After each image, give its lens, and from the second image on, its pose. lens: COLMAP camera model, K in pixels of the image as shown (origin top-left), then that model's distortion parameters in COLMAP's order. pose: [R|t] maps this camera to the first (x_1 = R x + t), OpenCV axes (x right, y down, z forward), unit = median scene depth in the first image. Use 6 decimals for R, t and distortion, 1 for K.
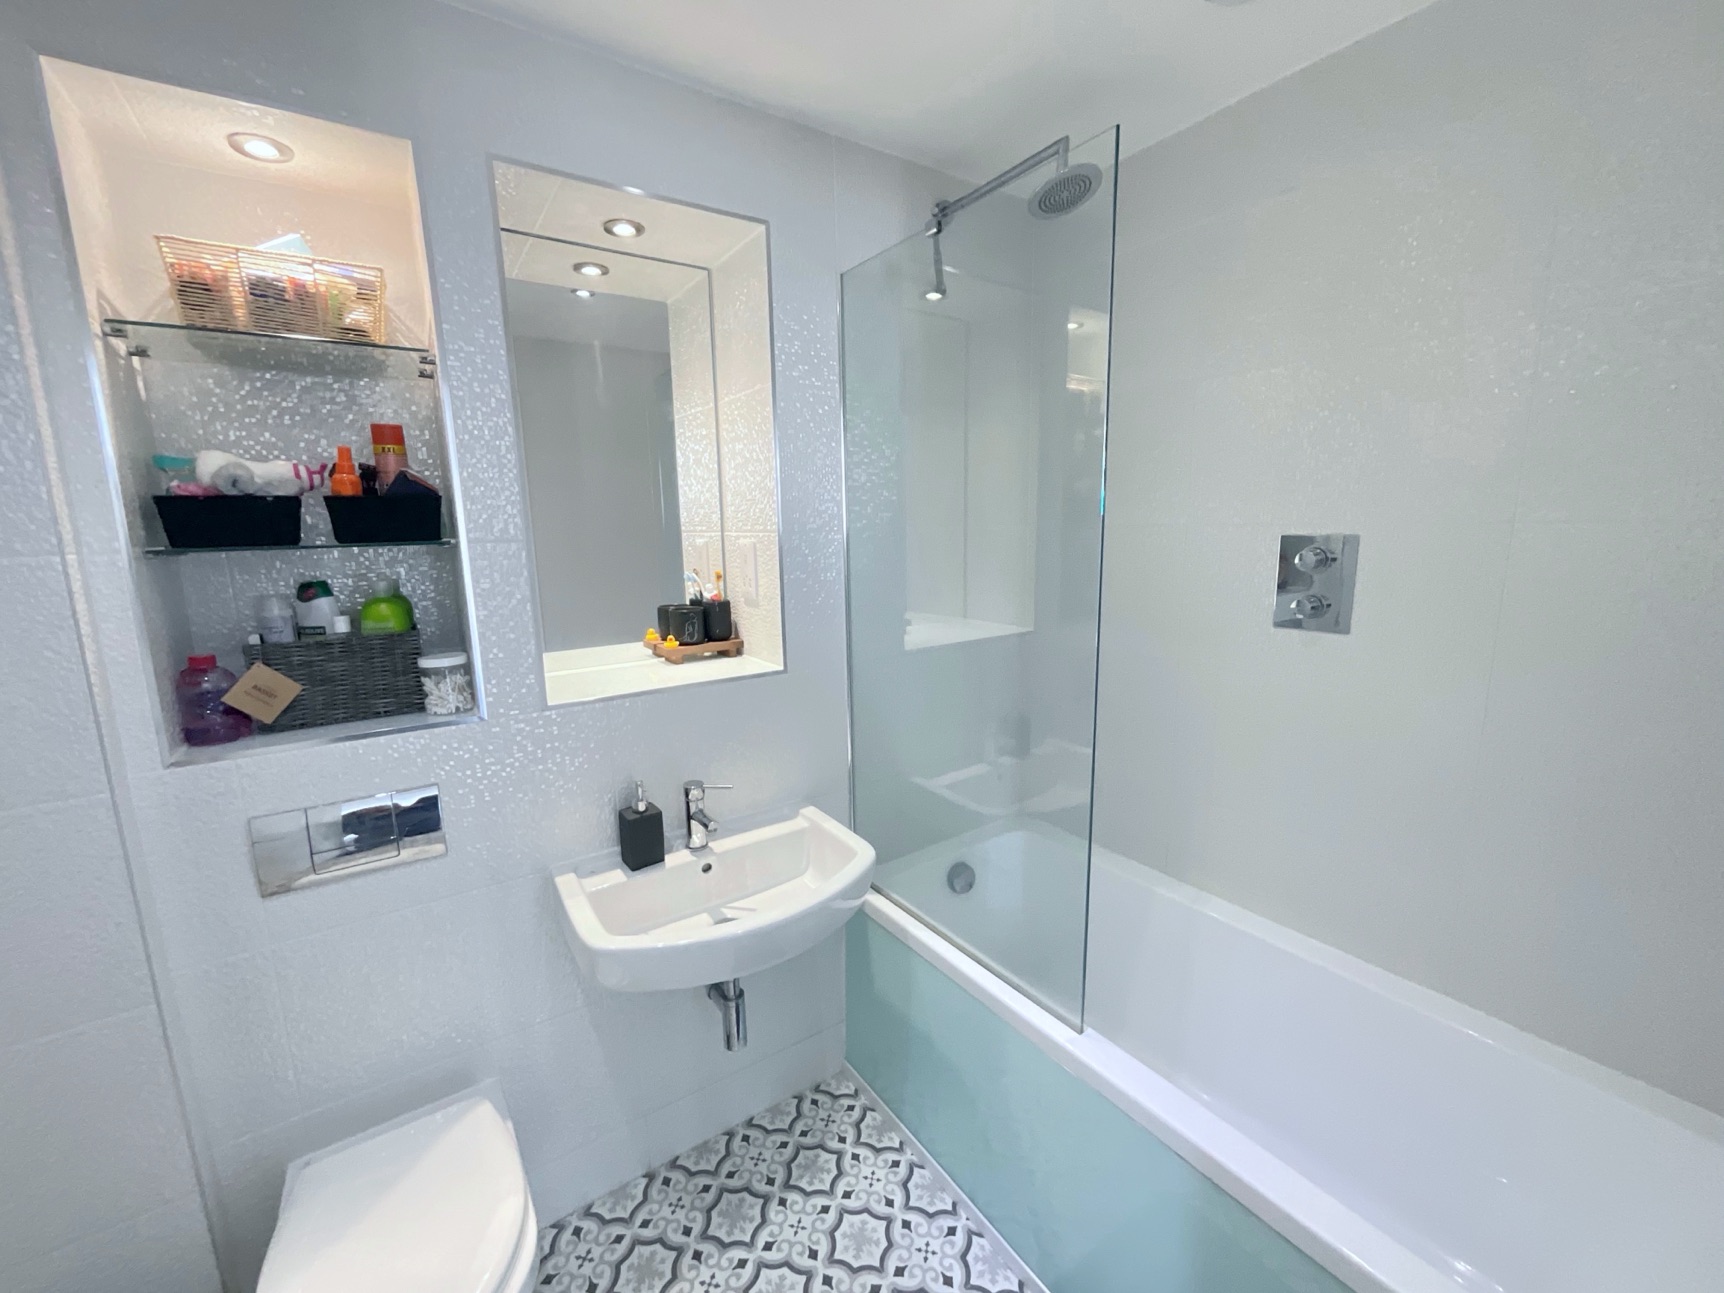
lens RADIAL K [[704.4, 0, 862.0], [0, 704.4, 646.5], [0, 0, 1]] dist [0.000643, 0.000553]
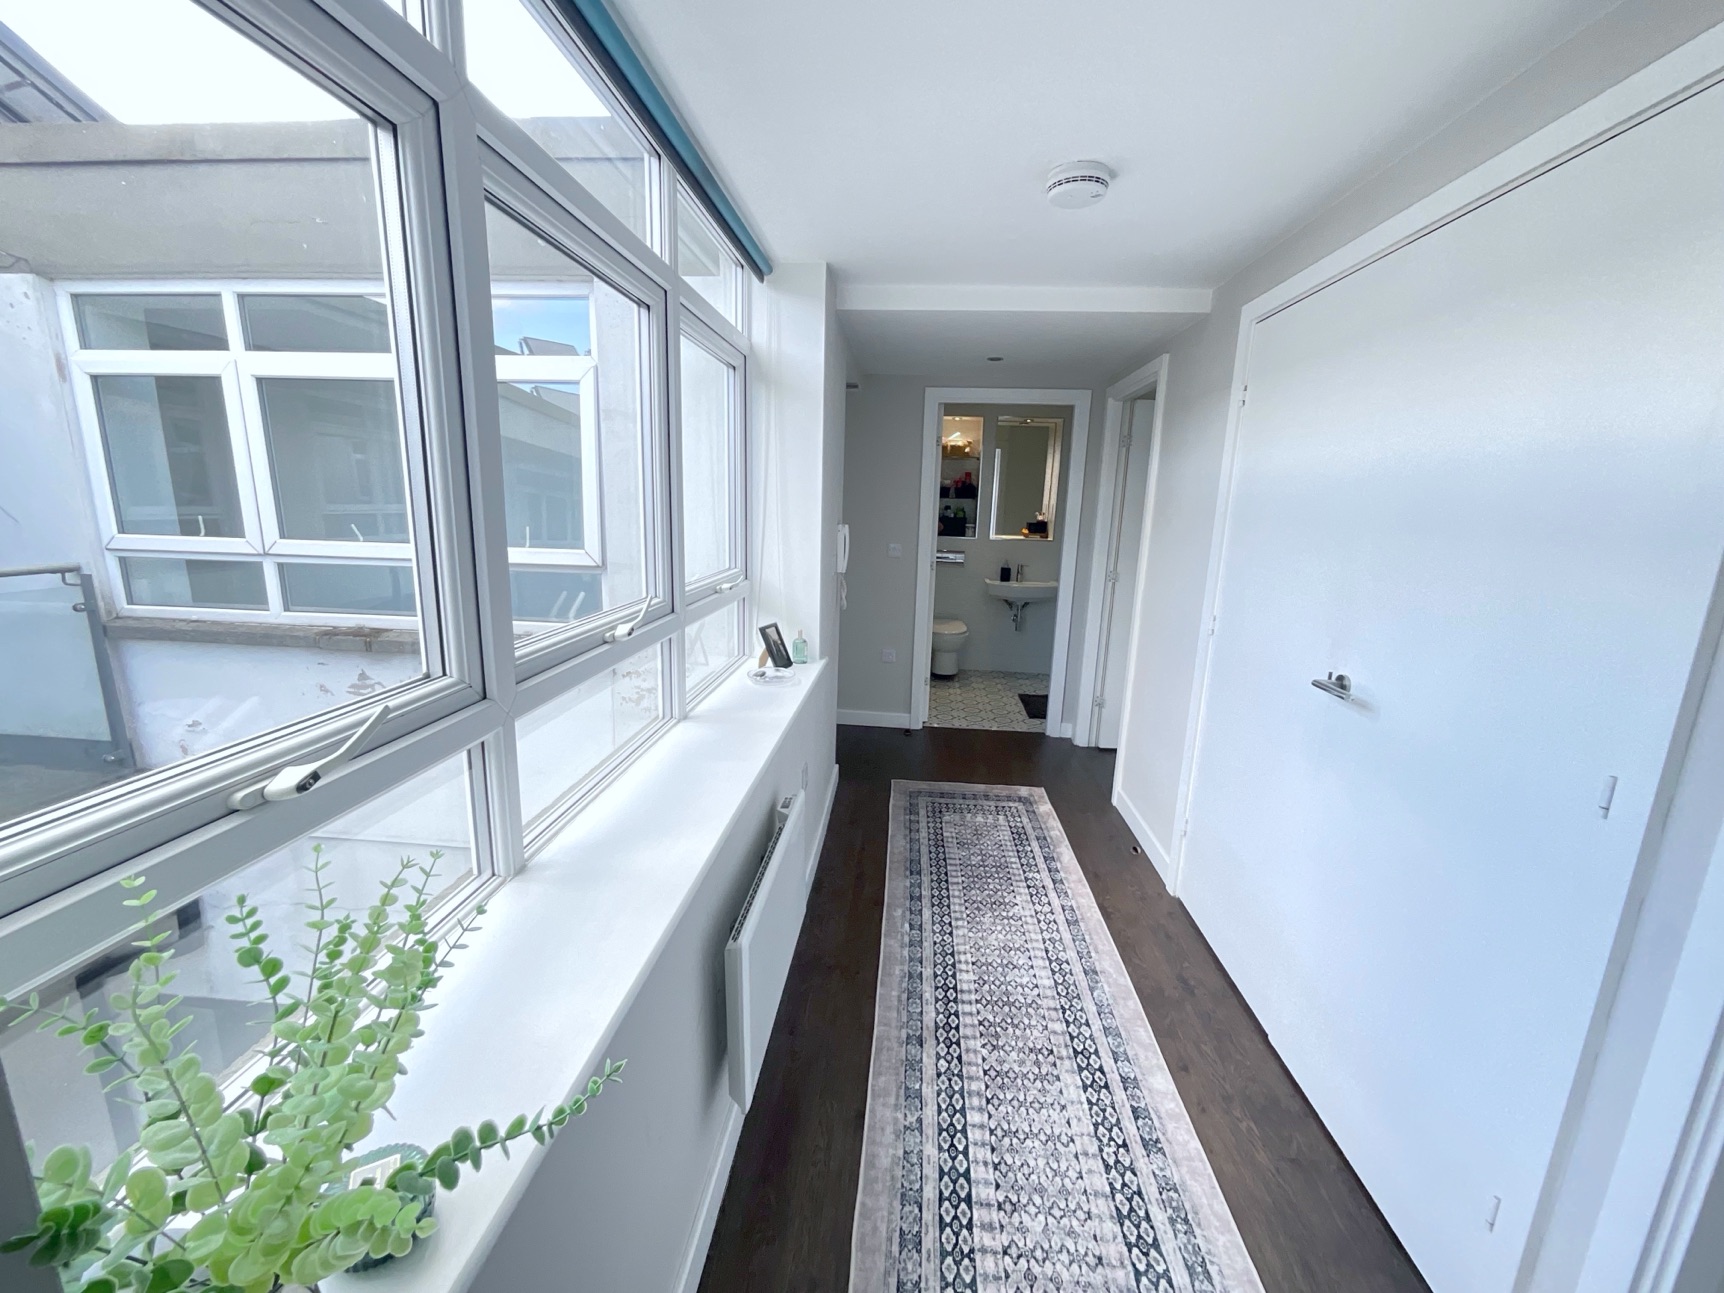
lens RADIAL K [[704.4, 0, 862.0], [0, 704.4, 646.5], [0, 0, 1]] dist [0.000643, 0.000553]
pose [[0.780274, 0.170722, -0.601687, 1.380661], [-0.153812, 0.984858, 0.079978, 0.432892], [0.606230, 0.030142, 0.794718, -2.406415]]
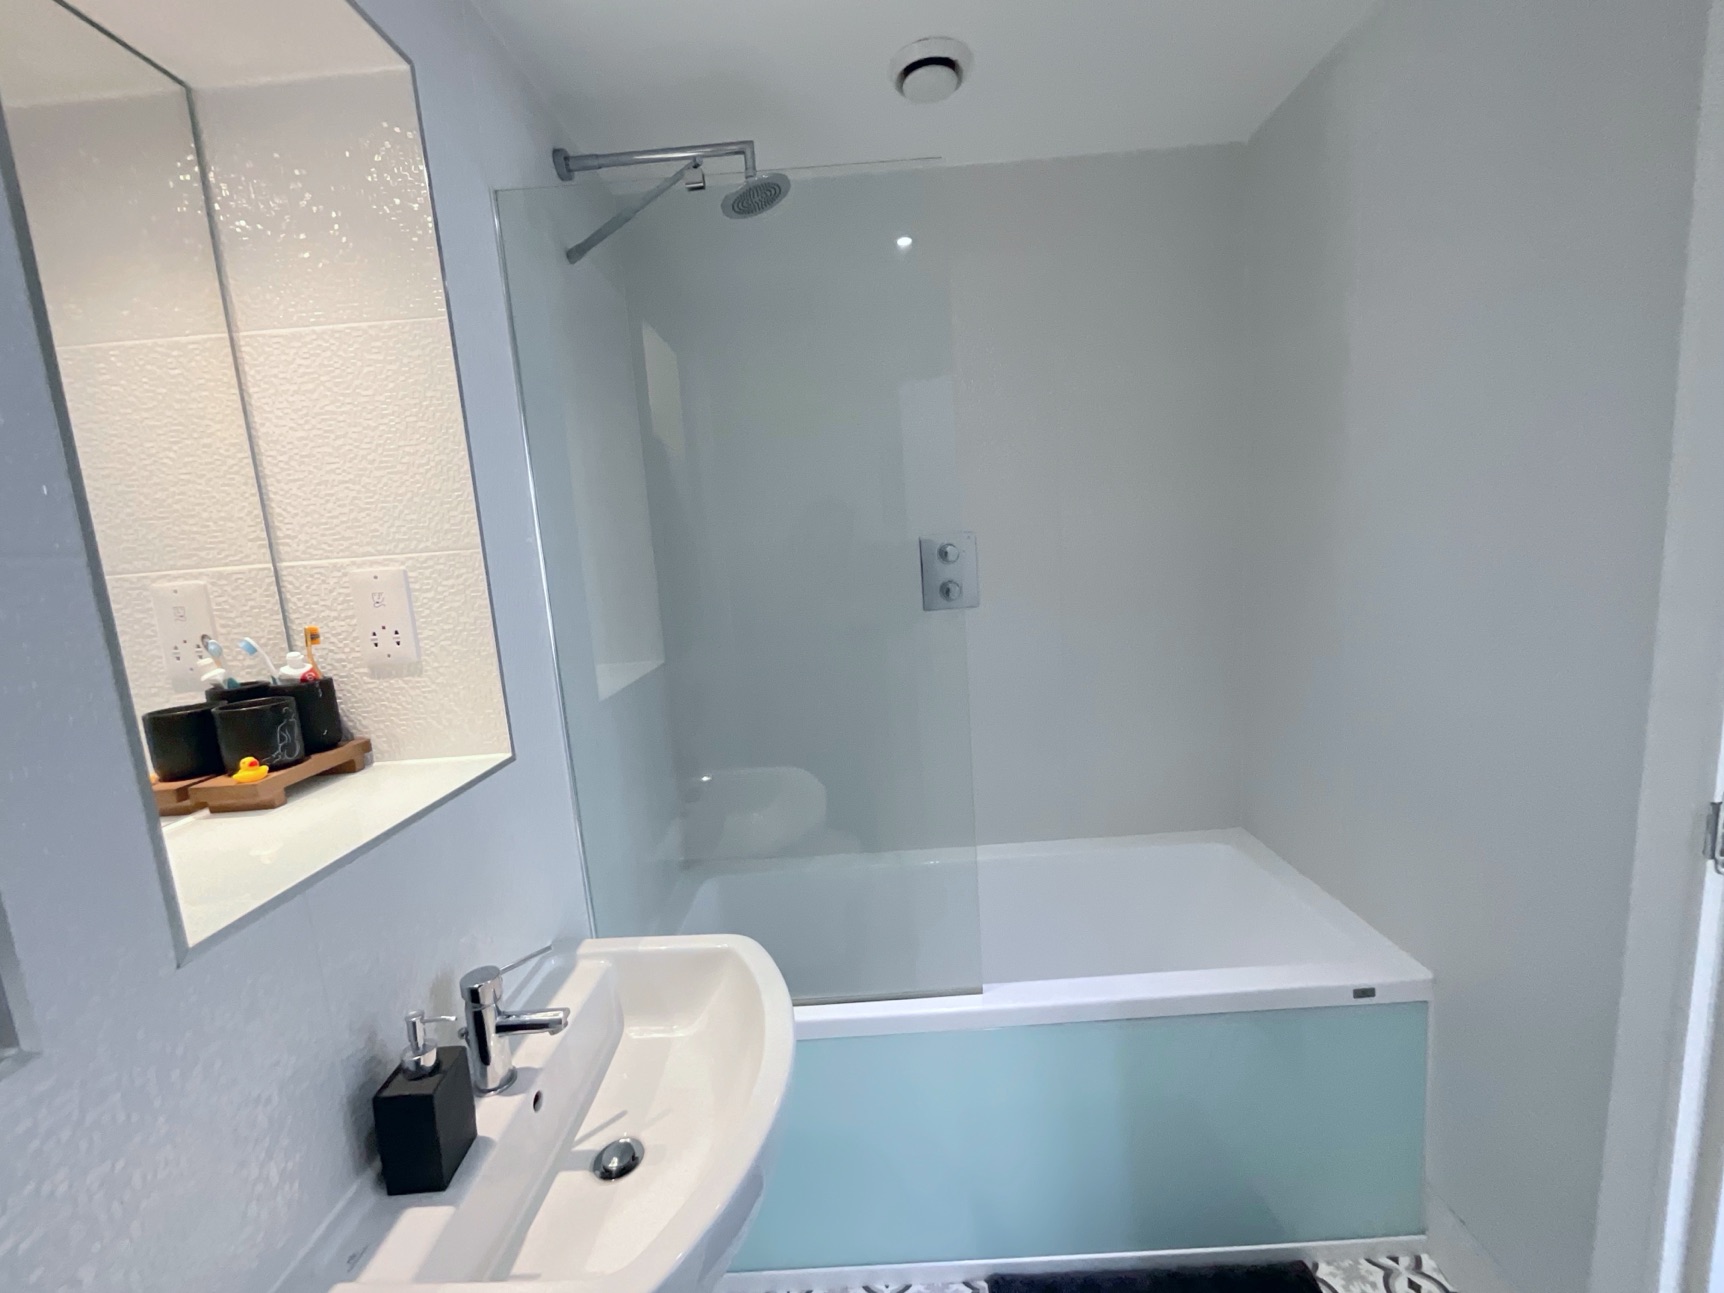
lens RADIAL K [[704.4, 0, 862.0], [0, 704.4, 646.5], [0, 0, 1]] dist [0.000643, 0.000553]
pose [[0.567819, -0.137876, 0.811525, -0.448178], [0.203780, 0.978730, 0.023699, -0.016230], [-0.797531, 0.151916, 0.583837, 0.345535]]
